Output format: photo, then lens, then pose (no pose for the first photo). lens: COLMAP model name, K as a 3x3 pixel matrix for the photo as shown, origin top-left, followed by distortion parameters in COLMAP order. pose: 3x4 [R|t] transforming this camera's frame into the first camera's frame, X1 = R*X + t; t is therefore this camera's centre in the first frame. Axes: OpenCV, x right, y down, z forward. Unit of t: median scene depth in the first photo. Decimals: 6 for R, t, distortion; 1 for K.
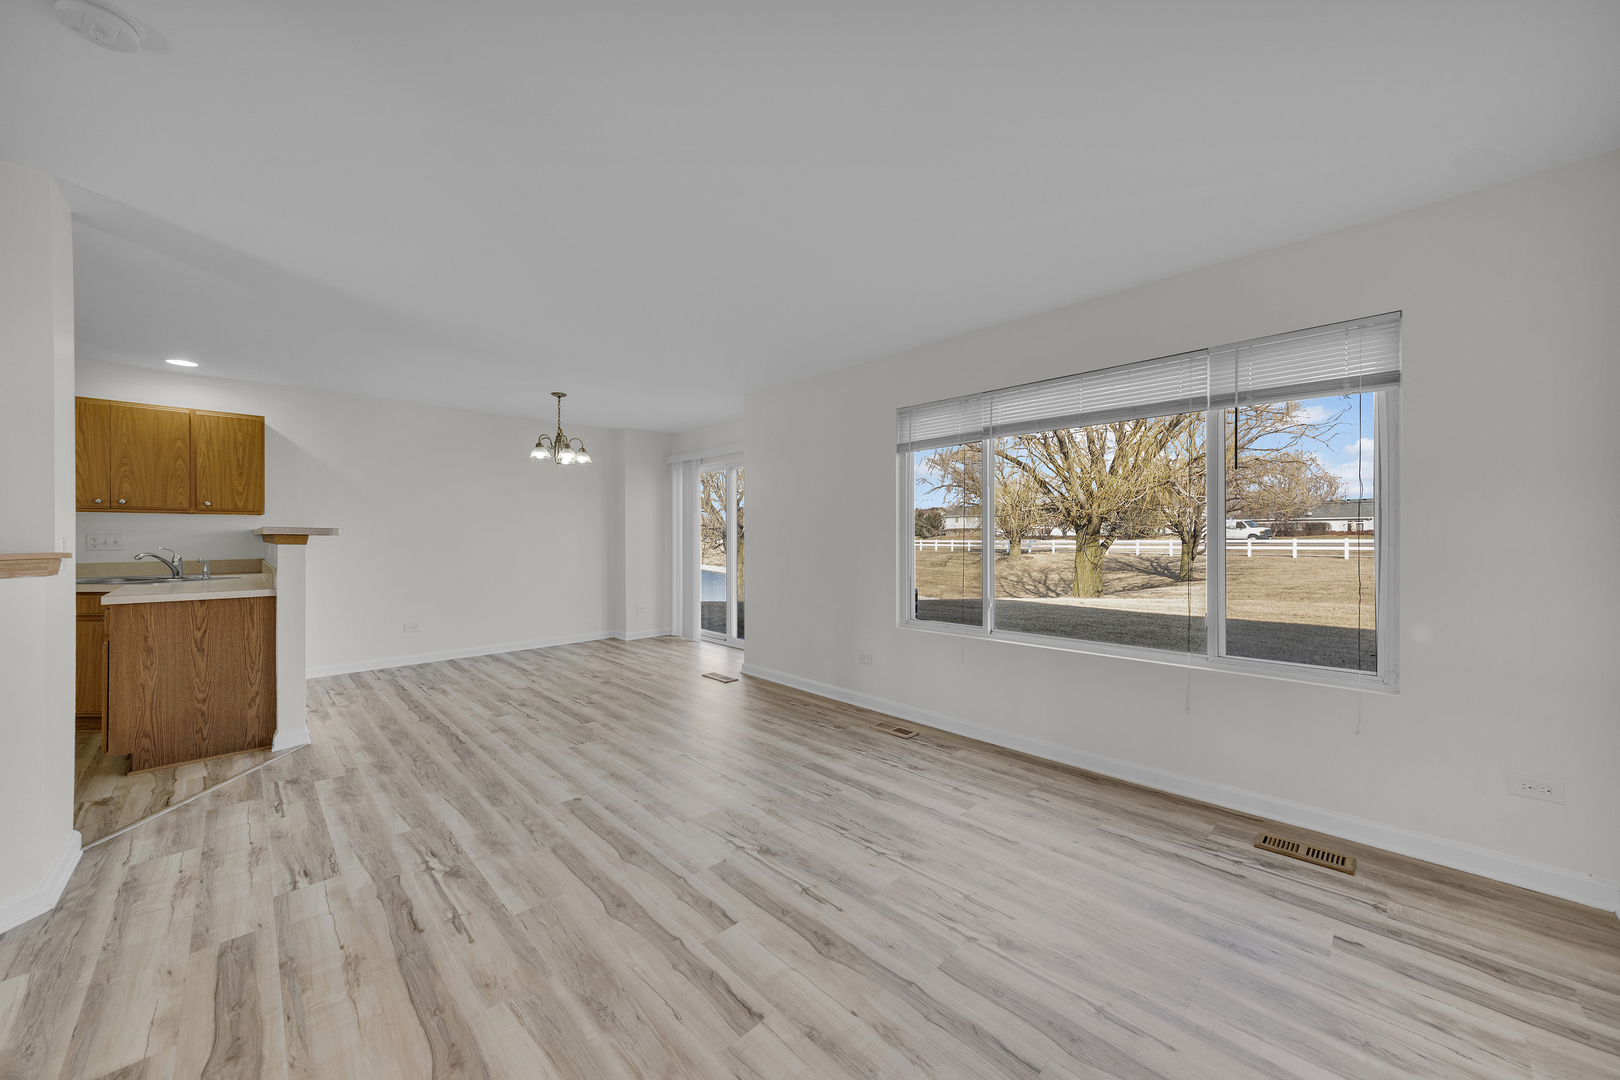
lens RADIAL K [[581.2, 0, 814.0], [0, 581.2, 536.4], [0, 0, 1]] dist [-0.000265, -0.000036]
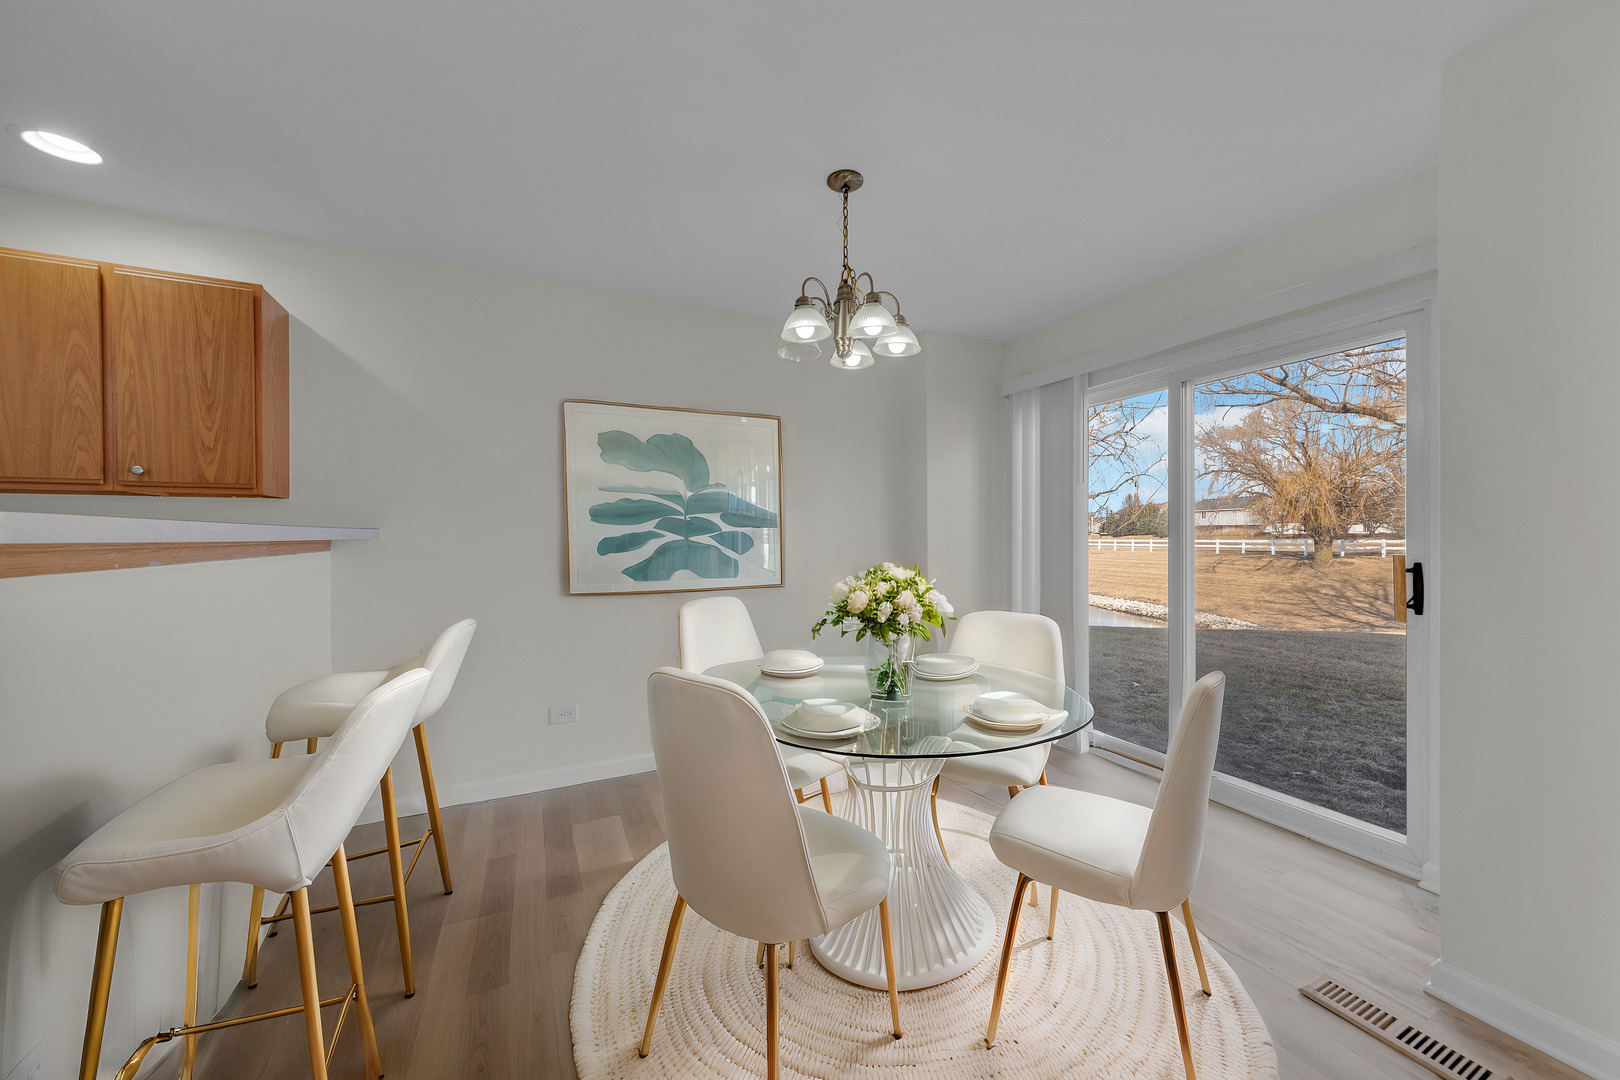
lens RADIAL K [[597.6, 0, 810.0], [0, 597.6, 540.0], [0, 0, 1]] dist [0.000787, 0.000090]
pose [[0.944978, 0.000609, -0.327132, -0.407538], [0.001919, 0.999971, 0.007404, -0.004275], [0.327127, -0.007624, 0.944949, 0.753801]]
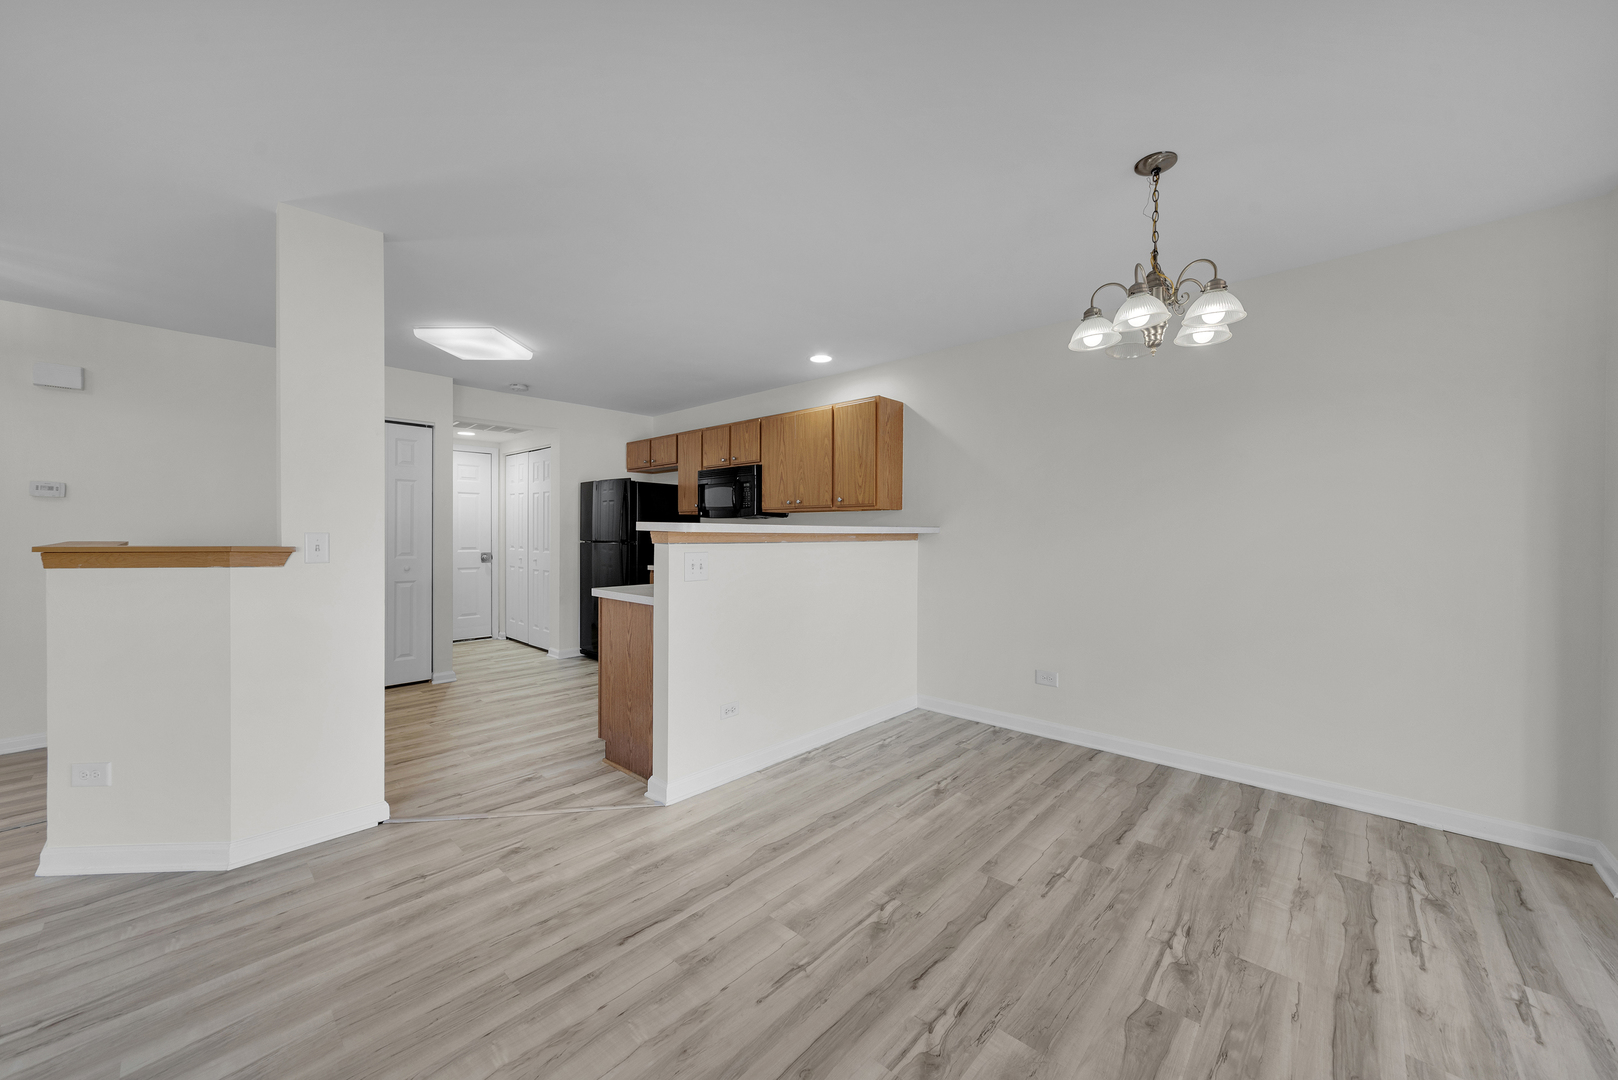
lens RADIAL K [[596.8, 0, 809.0], [0, 596.8, 540.0], [0, 0, 1]] dist [0.000787, 0.000090]
pose [[0.039345, 0.012231, -0.999151, -0.068196], [-0.006708, 0.999906, 0.011976, -0.001371], [0.999203, 0.006231, 0.039423, 0.942540]]
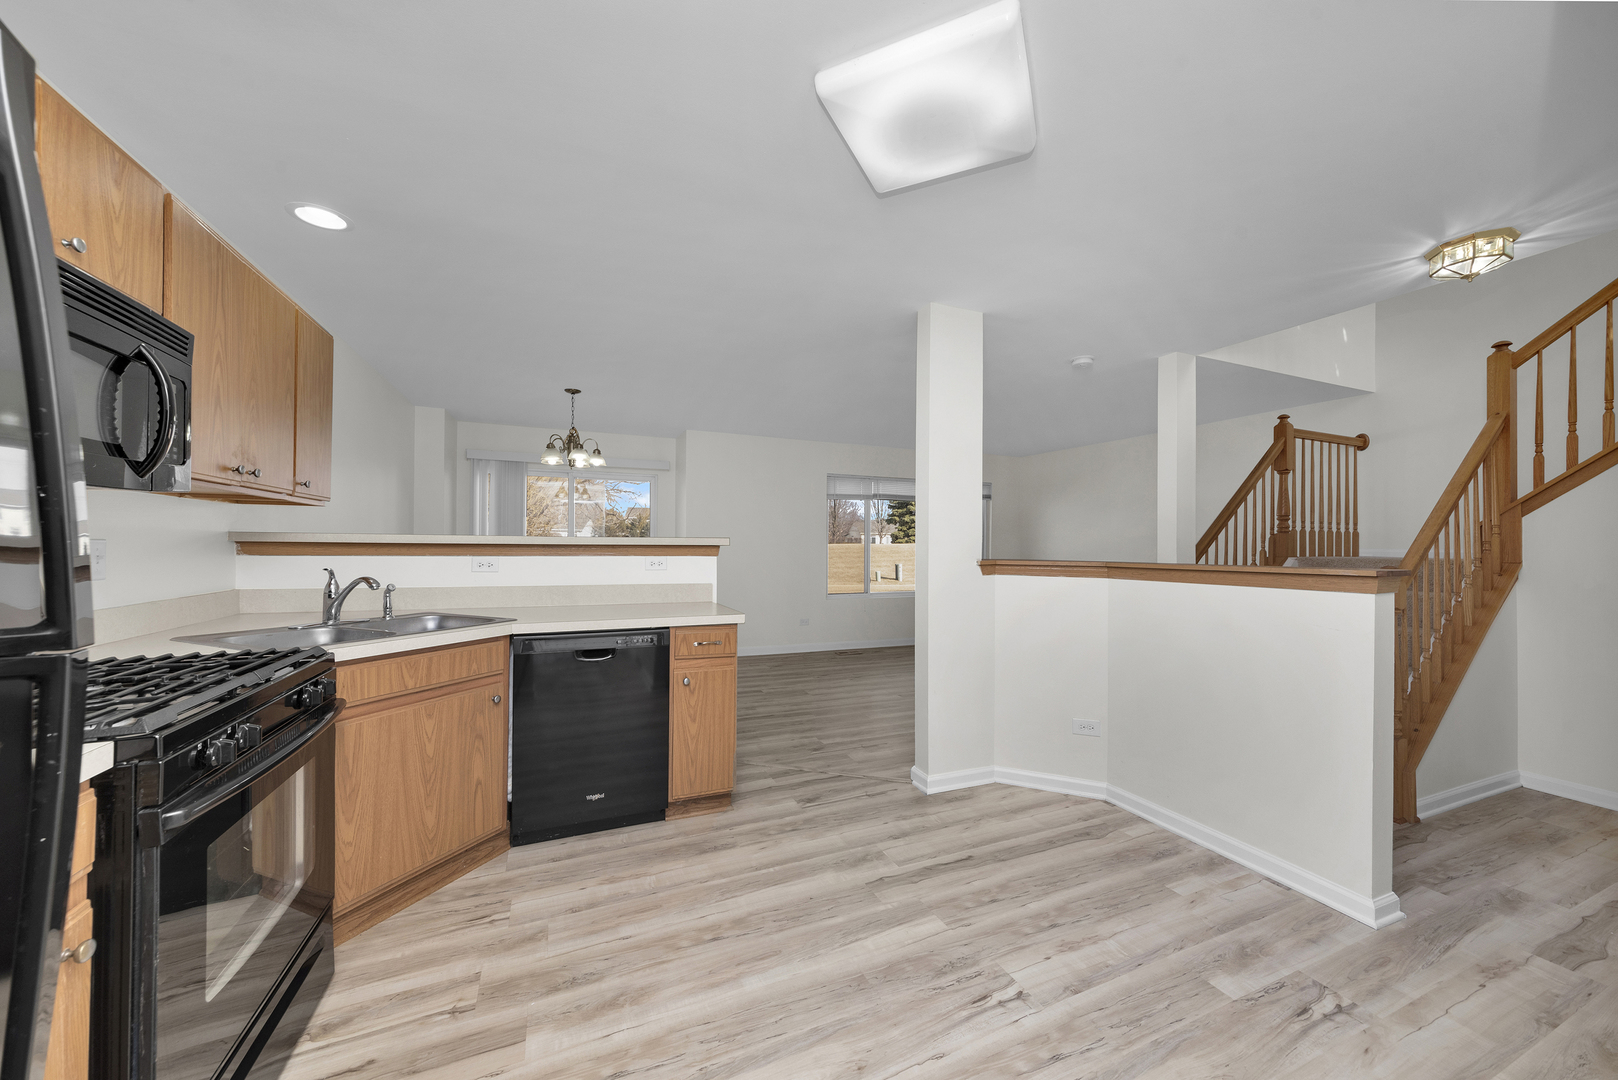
lens RADIAL K [[571.3, 0, 809.0], [0, 571.3, 540.0], [0, 0, 1]] dist [0.000780, 0.000053]
pose [[0.376044, 0.013161, 0.926508, -1.402159], [-0.010737, 0.999894, -0.009845, -0.002873], [-0.926540, -0.006246, 0.376146, 0.394337]]
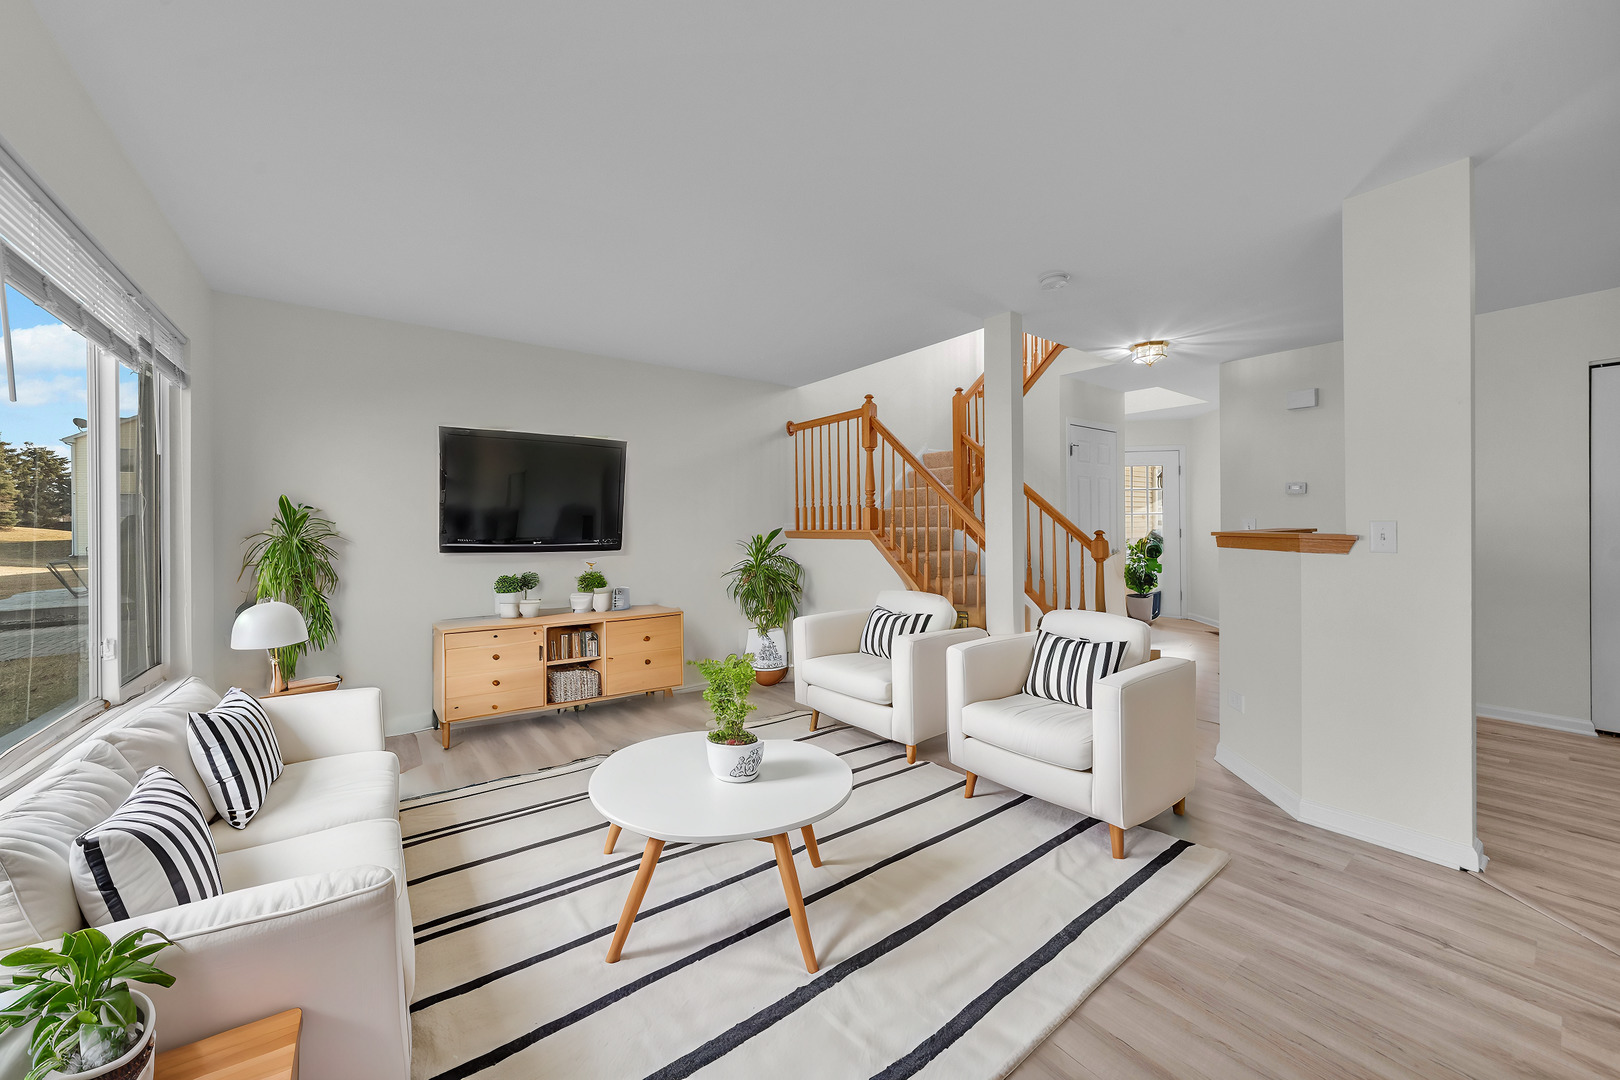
lens RADIAL K [[586.2, 0, 797.3], [0, 586.2, 524.9], [0, 0, 1]] dist [0.000508, 0.000141]
pose [[-0.988604, 0.009726, 0.150228, -0.206843], [0.010610, 0.999931, 0.005084, -0.003050], [-0.150168, 0.006620, -0.988638, 1.101697]]
